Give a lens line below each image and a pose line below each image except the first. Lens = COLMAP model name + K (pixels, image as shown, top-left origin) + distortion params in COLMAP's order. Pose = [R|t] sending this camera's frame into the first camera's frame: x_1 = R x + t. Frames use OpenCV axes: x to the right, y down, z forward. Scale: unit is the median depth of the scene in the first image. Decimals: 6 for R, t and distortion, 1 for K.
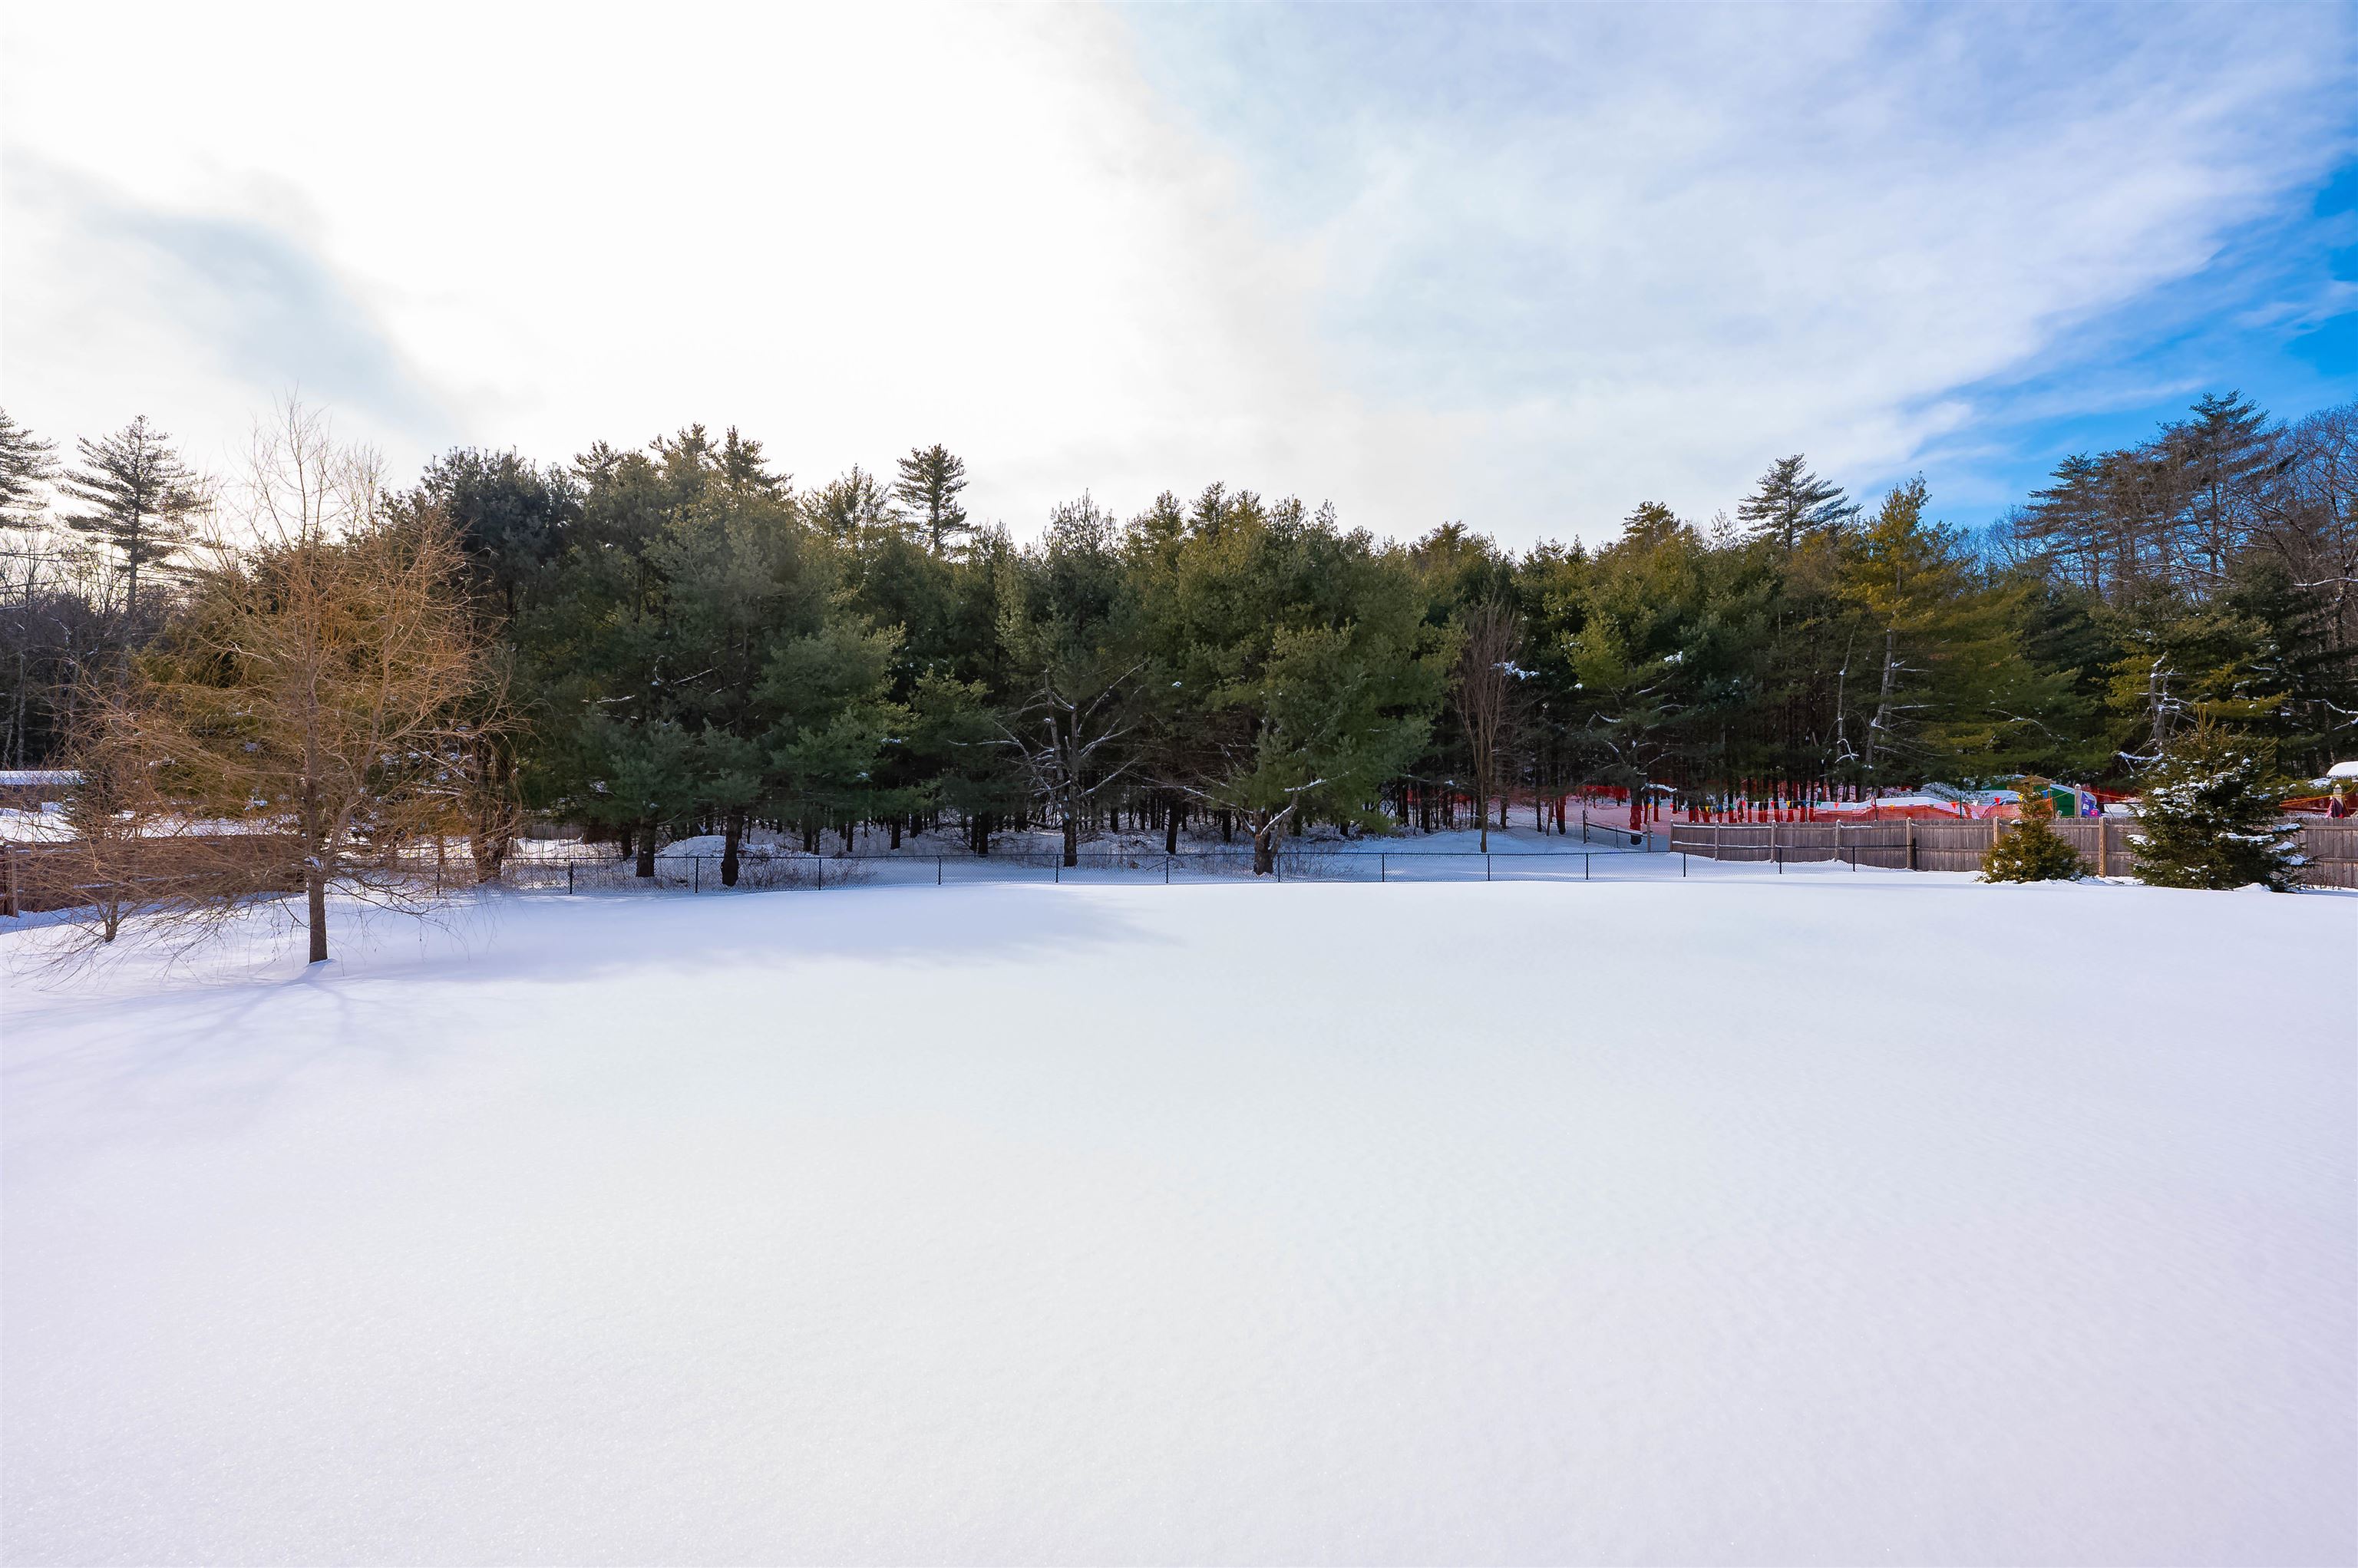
lens RADIAL K [[948.4, 0, 1174.2], [0, 948.4, 782.8], [0, 0, 1]] dist [-0.000556, -0.000026]
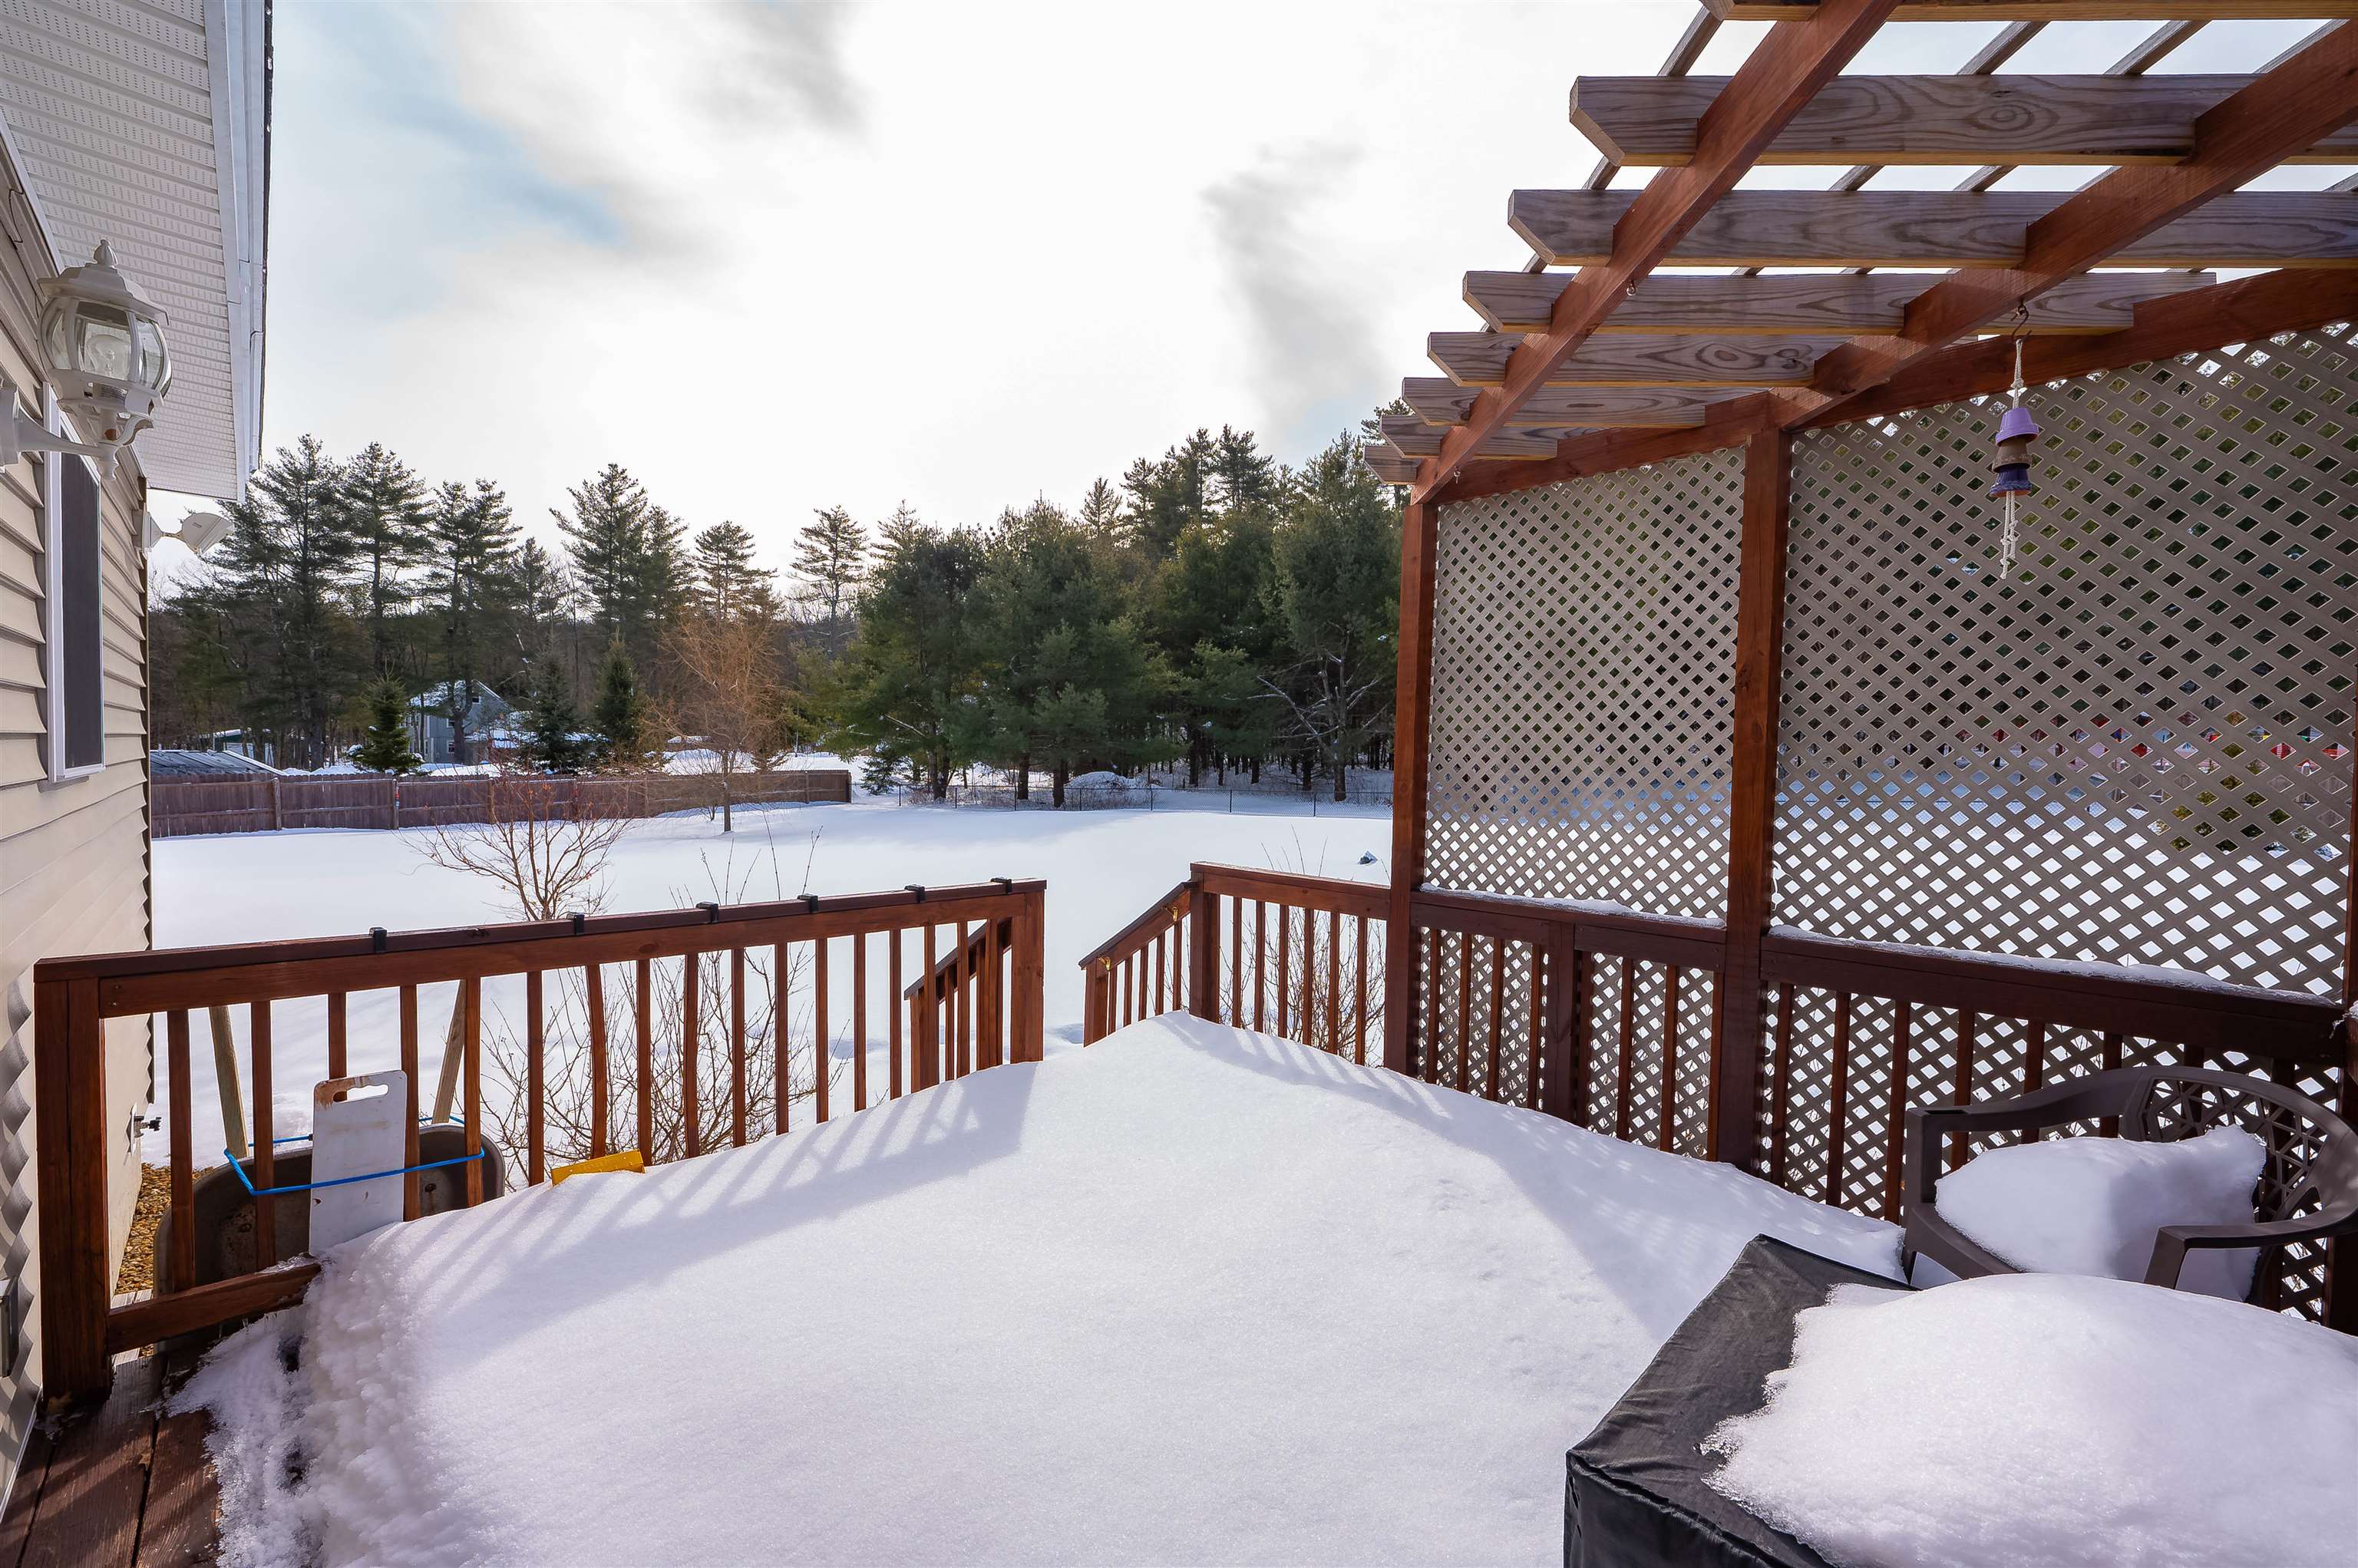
lens RADIAL K [[948.4, 0, 1170.1], [0, 948.4, 795.1], [0, 0, 1]] dist [-0.000556, -0.000026]
pose [[0.796718, 0.024916, -0.603837, 0.222215], [0.024343, 0.997016, 0.073258, -0.004596], [0.603860, -0.073066, 0.793734, -0.014026]]
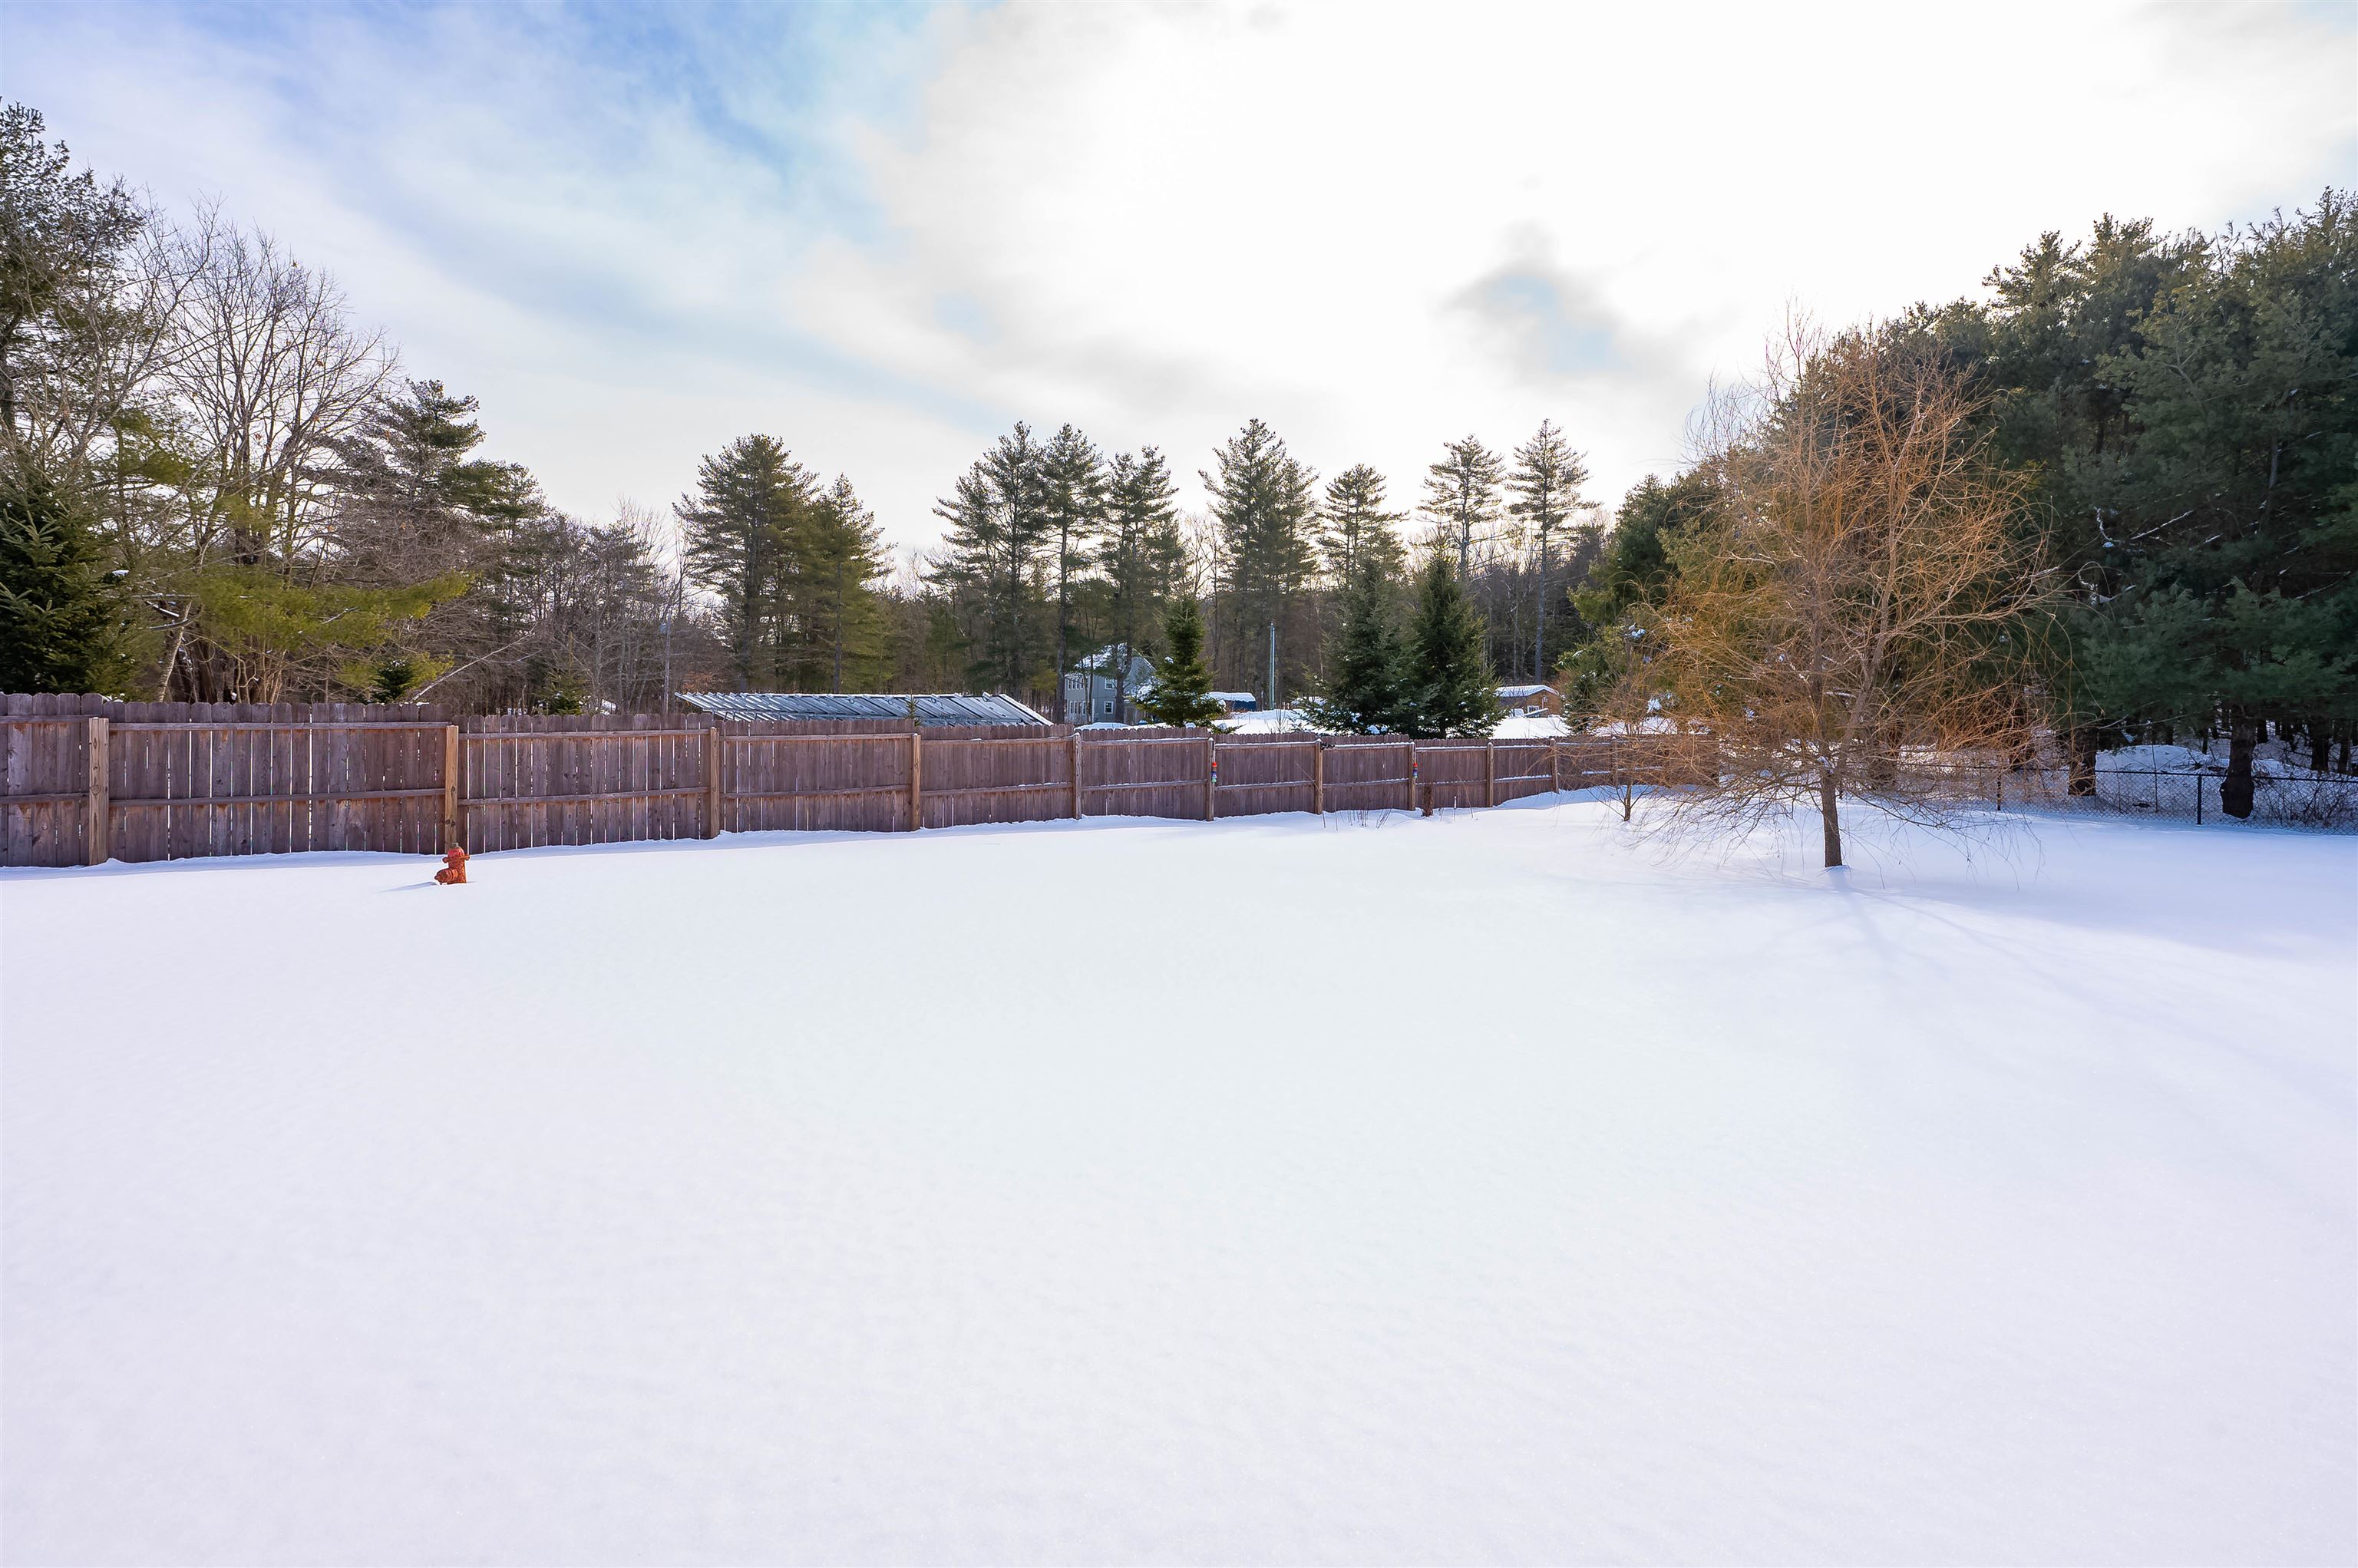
lens RADIAL K [[948.4, 0, 1194.8], [0, 948.4, 711.3], [0, 0, 1]] dist [-0.000556, -0.000026]
pose [[0.391138, -0.004737, -0.920320, -0.051239], [0.029183, 0.999548, 0.007258, 0.001070], [0.919869, -0.029696, 0.391099, 0.005911]]
